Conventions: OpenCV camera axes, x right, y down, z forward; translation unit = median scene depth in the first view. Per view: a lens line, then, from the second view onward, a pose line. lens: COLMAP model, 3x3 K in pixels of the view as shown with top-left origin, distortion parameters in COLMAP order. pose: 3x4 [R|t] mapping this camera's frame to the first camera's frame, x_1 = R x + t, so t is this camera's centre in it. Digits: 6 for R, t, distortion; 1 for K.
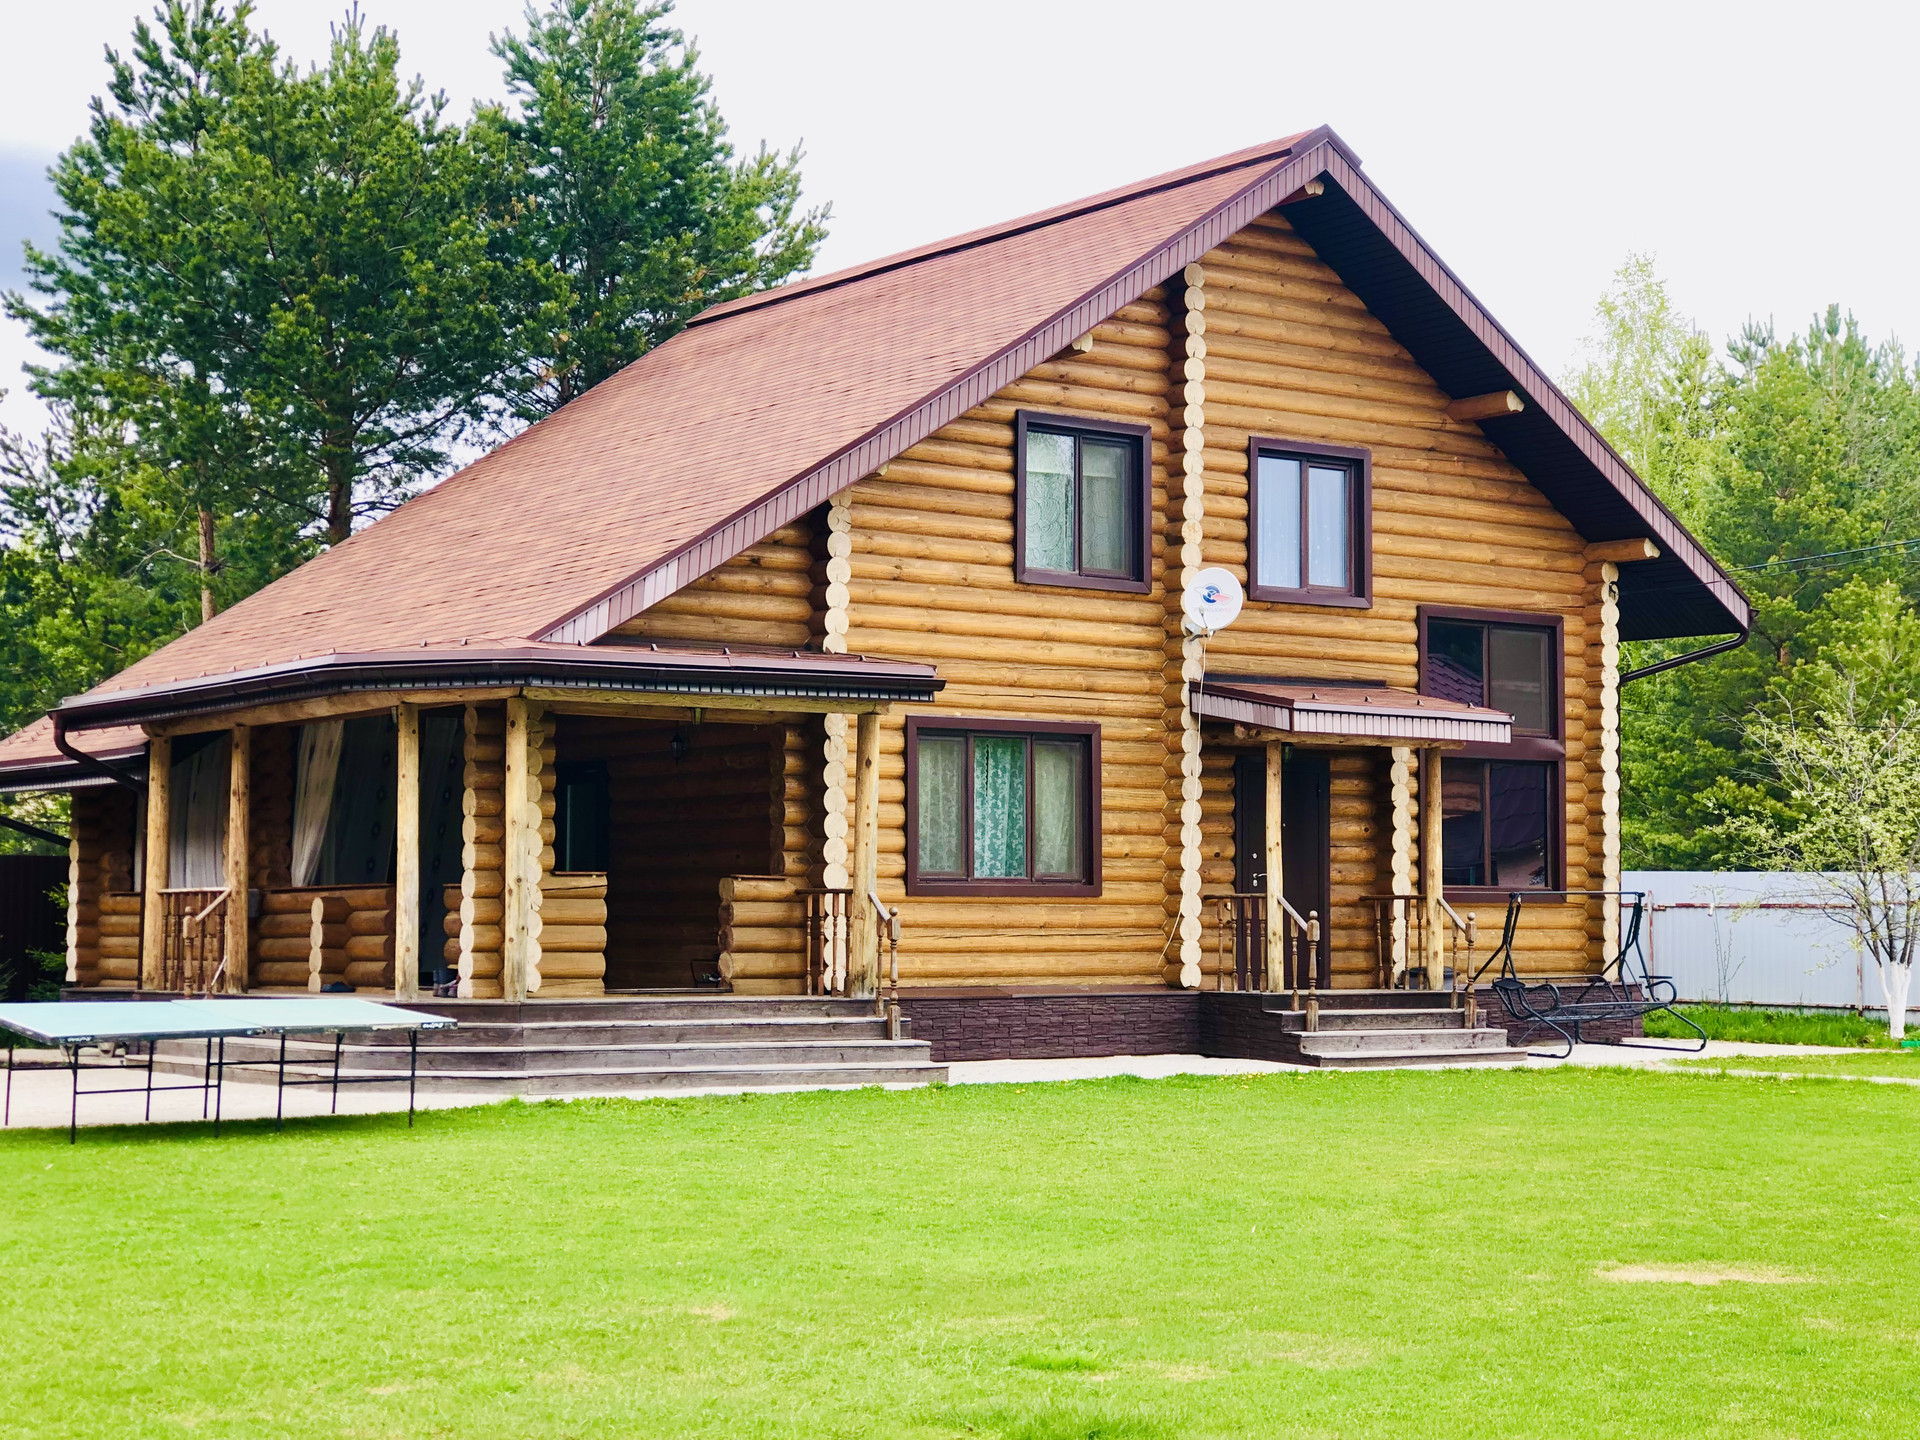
lens RADIAL K [[3149.8, 0, 960.0], [0, 3149.8, 720.0], [0, 0, 1]] dist [0.010047, 0.192515]
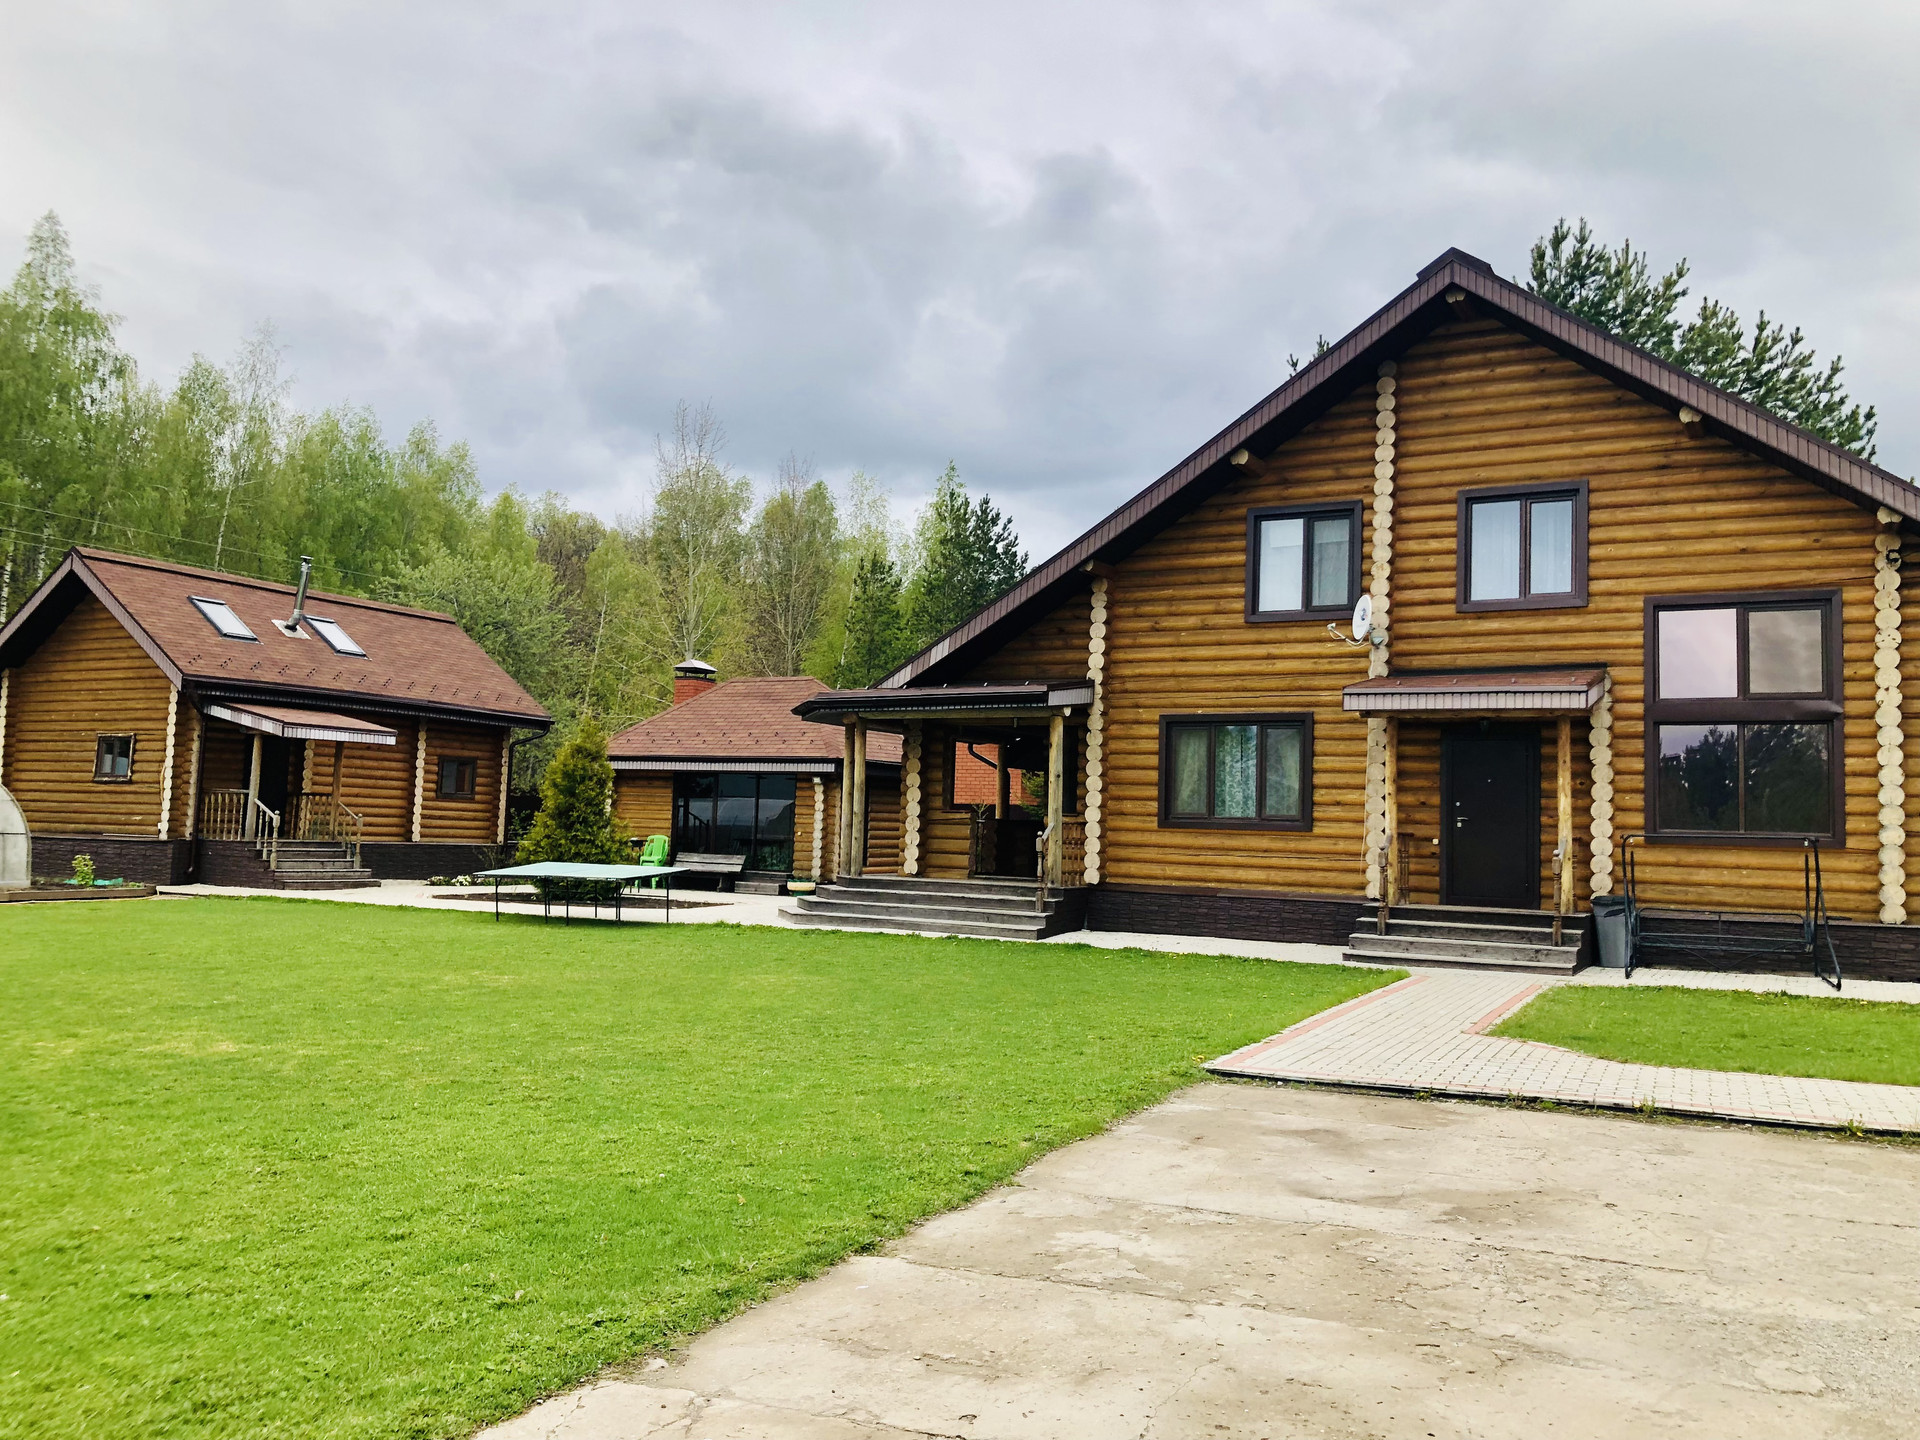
lens RADIAL K [[1552.9, 0, 960.0], [0, 1552.9, 720.0], [0, 0, 1]] dist [0.071632, -0.122785]
pose [[0.437704, -0.059692, -0.897135, 0.612431], [0.026244, 0.998217, -0.053614, 0.038722], [0.898736, -0.000078, 0.438490, 0.537614]]
